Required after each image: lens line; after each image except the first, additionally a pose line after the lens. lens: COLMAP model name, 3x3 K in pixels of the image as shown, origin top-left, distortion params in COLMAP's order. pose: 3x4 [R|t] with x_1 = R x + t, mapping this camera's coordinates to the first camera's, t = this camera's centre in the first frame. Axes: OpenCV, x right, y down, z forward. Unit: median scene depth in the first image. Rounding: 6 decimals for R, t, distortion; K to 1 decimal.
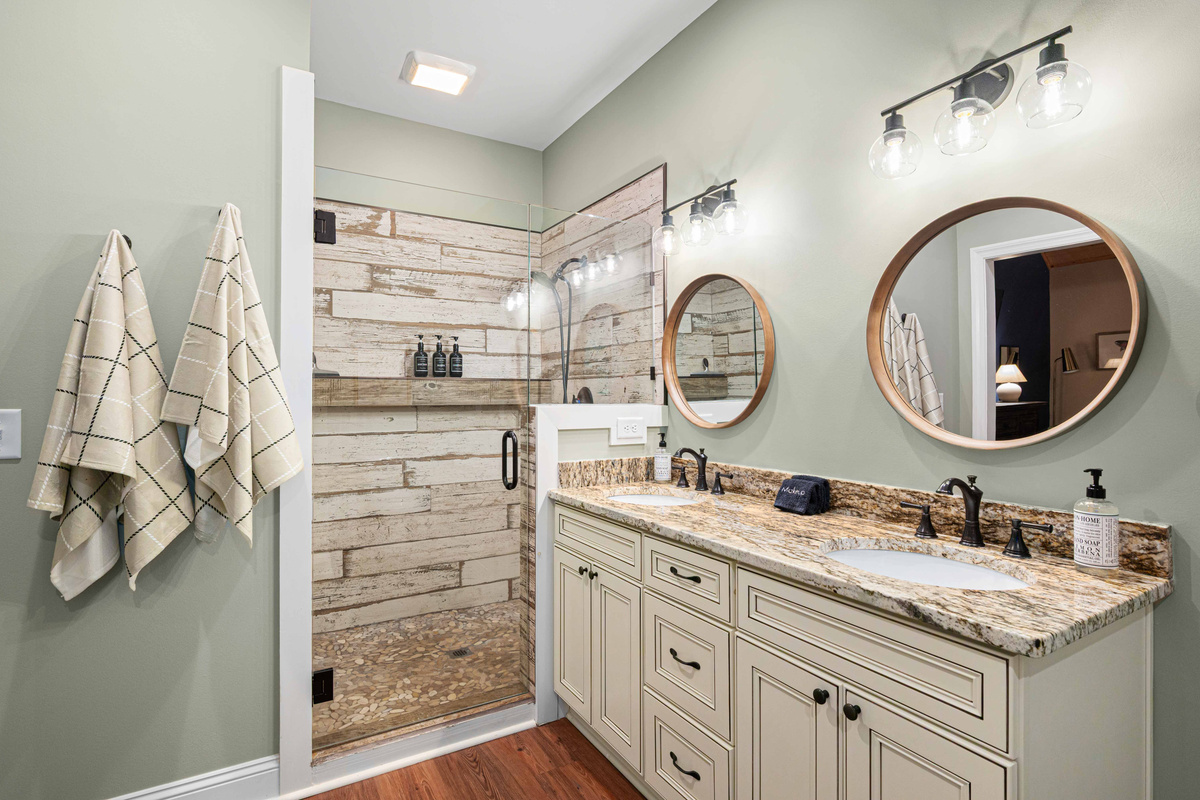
lens RADIAL K [[588.1, 0, 600.0], [0, 588.1, 400.0], [0, 0, 1]] dist [-0.000471, 0.000138]
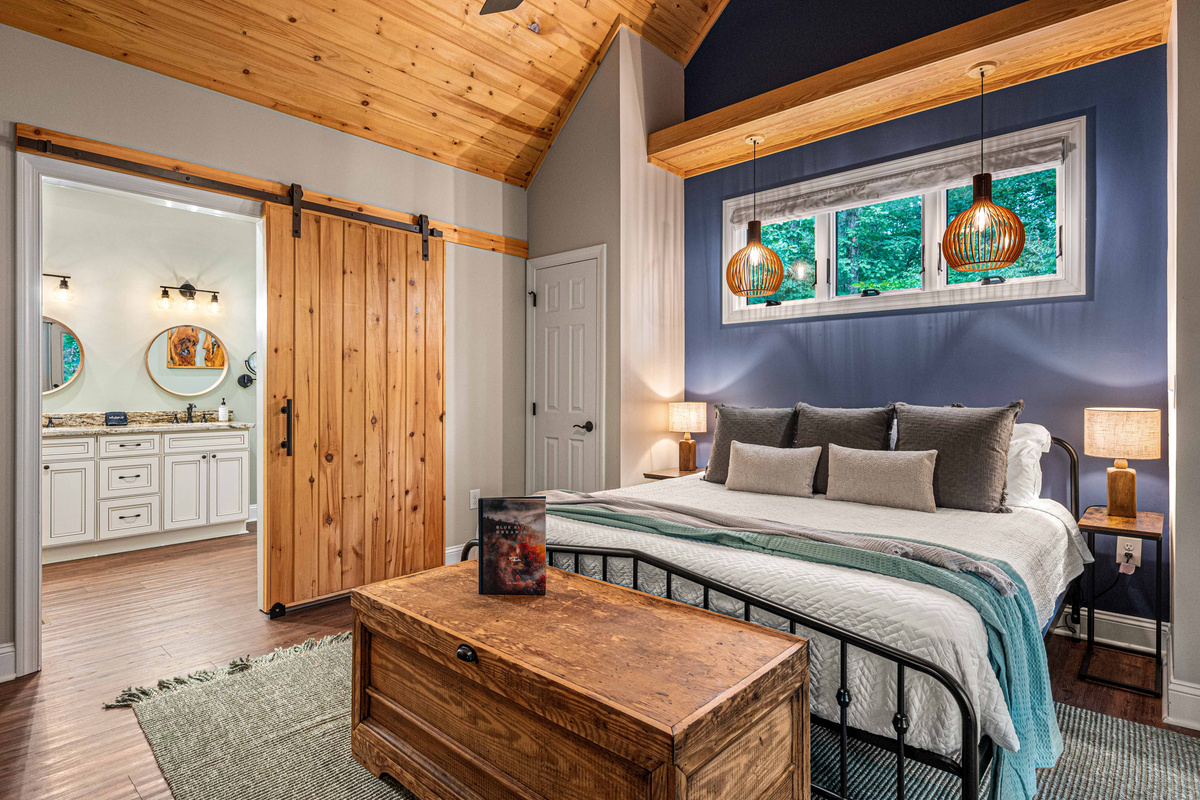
lens RADIAL K [[618.0, 0, 600.0], [0, 618.0, 393.3], [0, 0, 1]] dist [-0.000239, -0.000142]
pose [[-0.288390, -0.004660, 0.957502, -2.985350], [0.002915, 0.999979, 0.005745, 0.045730], [-0.957508, 0.004448, -0.288371, -0.230727]]
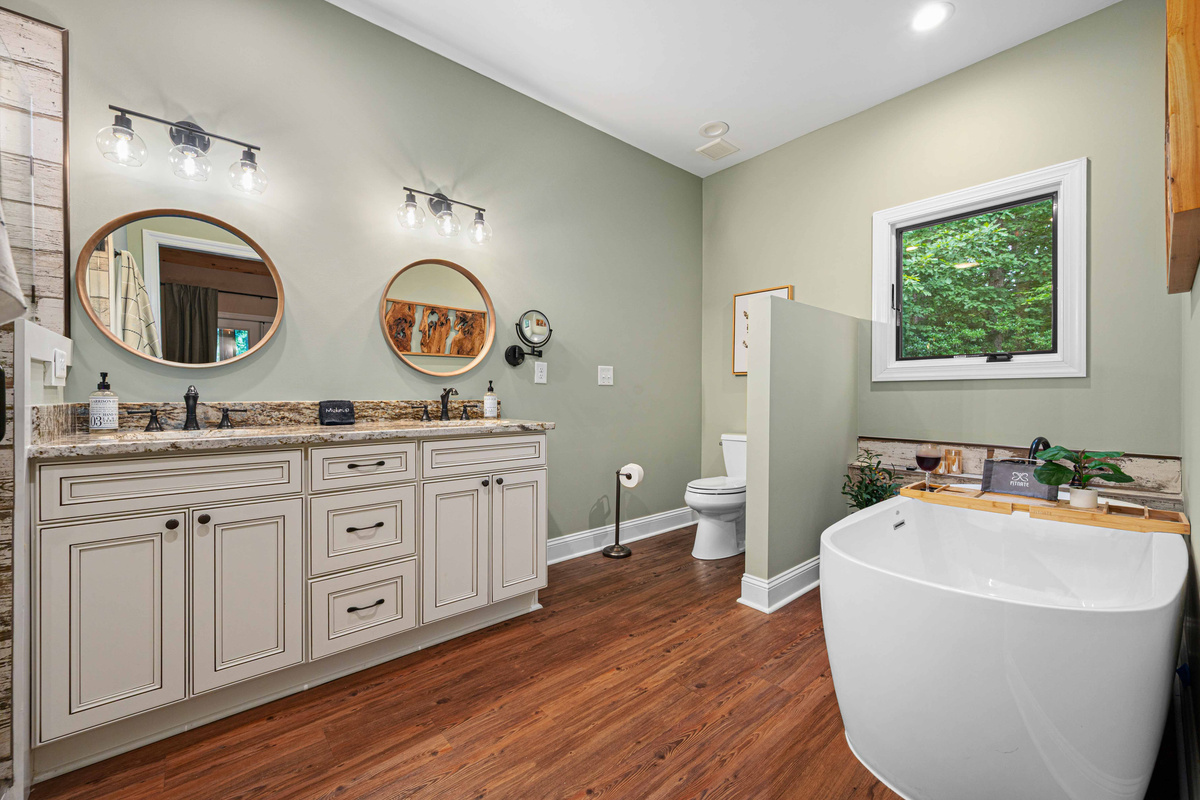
lens RADIAL K [[471.7, 0, 600.0], [0, 471.7, 400.0], [0, 0, 1]] dist [-0.000003, 0.000087]
pose [[-0.168974, -0.011342, 0.985555, -0.956576], [0.002456, 0.999926, 0.011929, 0.126582], [-0.985617, 0.004436, -0.168933, 0.609642]]
